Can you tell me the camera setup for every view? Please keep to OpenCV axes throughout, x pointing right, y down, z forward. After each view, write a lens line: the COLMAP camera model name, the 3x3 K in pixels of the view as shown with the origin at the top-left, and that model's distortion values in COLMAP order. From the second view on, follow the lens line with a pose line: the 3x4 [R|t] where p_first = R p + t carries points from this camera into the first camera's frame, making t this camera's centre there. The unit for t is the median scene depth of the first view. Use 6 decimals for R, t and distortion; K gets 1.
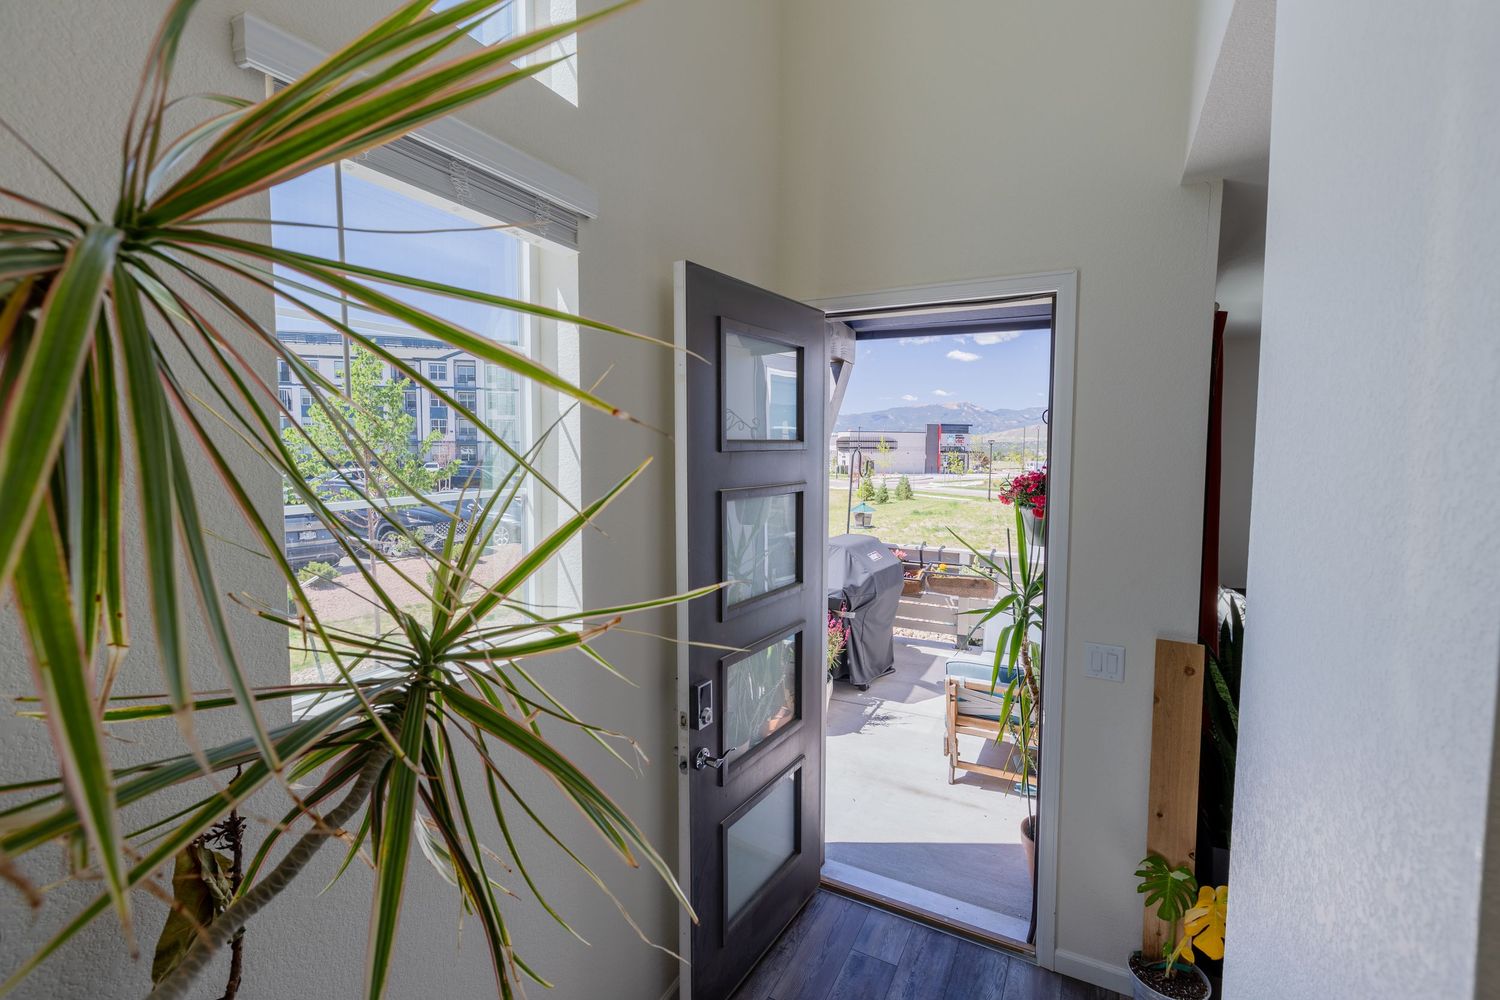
lens RADIAL K [[674.9, 0, 752.8], [0, 674.9, 494.4], [0, 0, 1]] dist [0.022799, -0.004673]
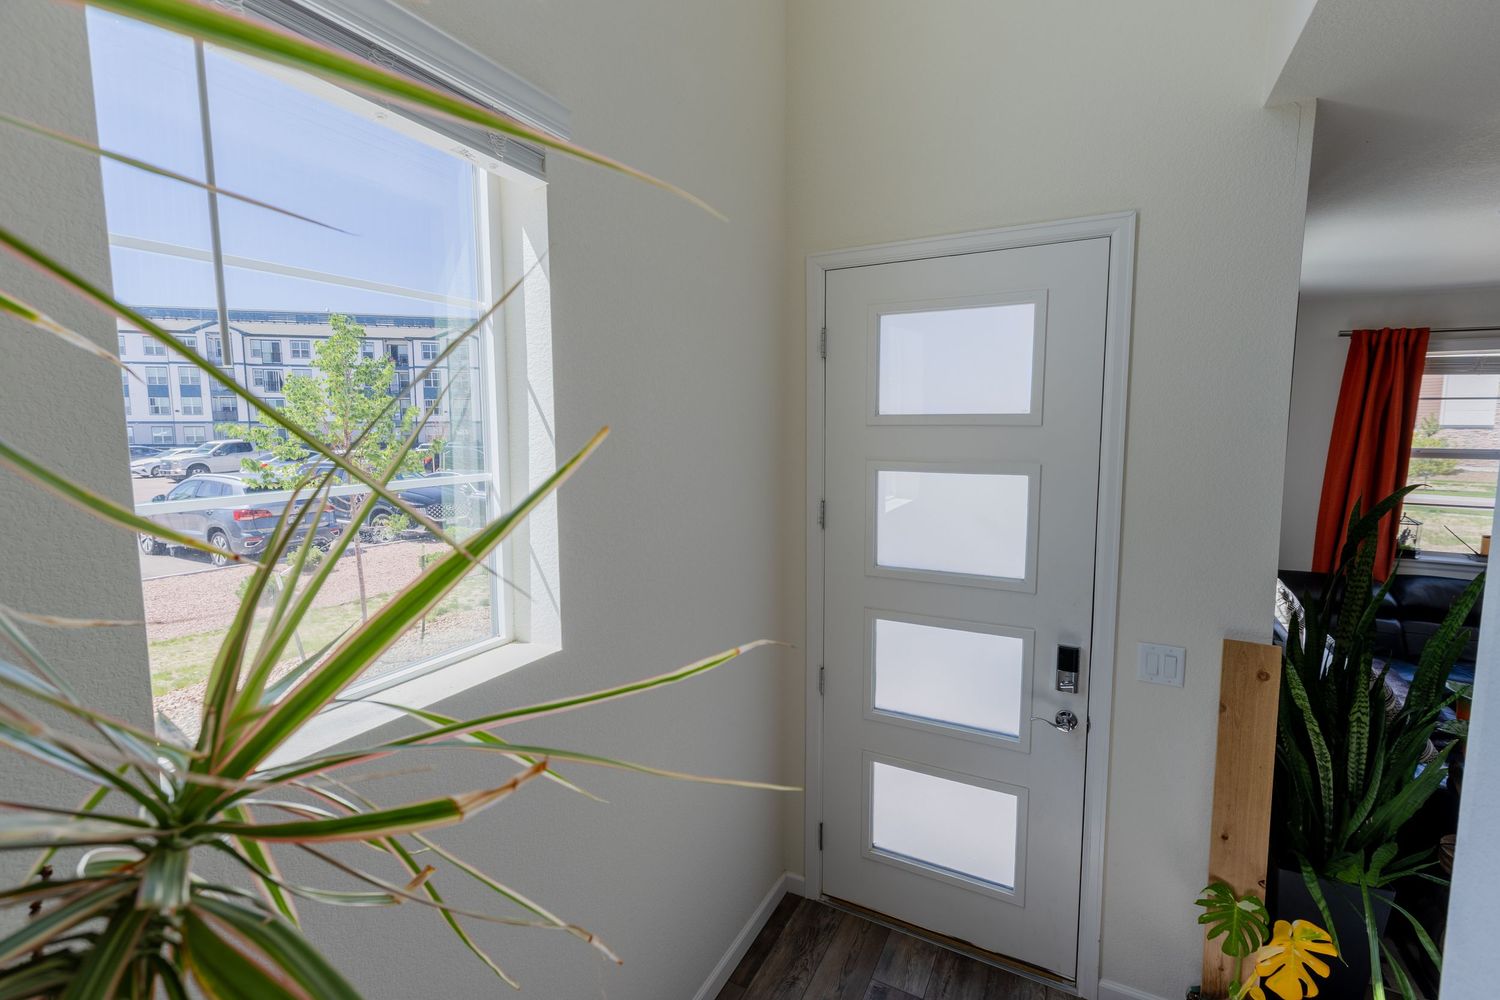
lens RADIAL K [[674.9, 0, 748.7], [0, 674.9, 493.8], [0, 0, 1]] dist [0.022799, -0.004673]
pose [[0.999964, -0.007763, -0.003441, -0.011715], [0.007865, 0.999494, 0.030825, -0.005734], [0.003200, -0.030851, 0.999519, 0.130247]]
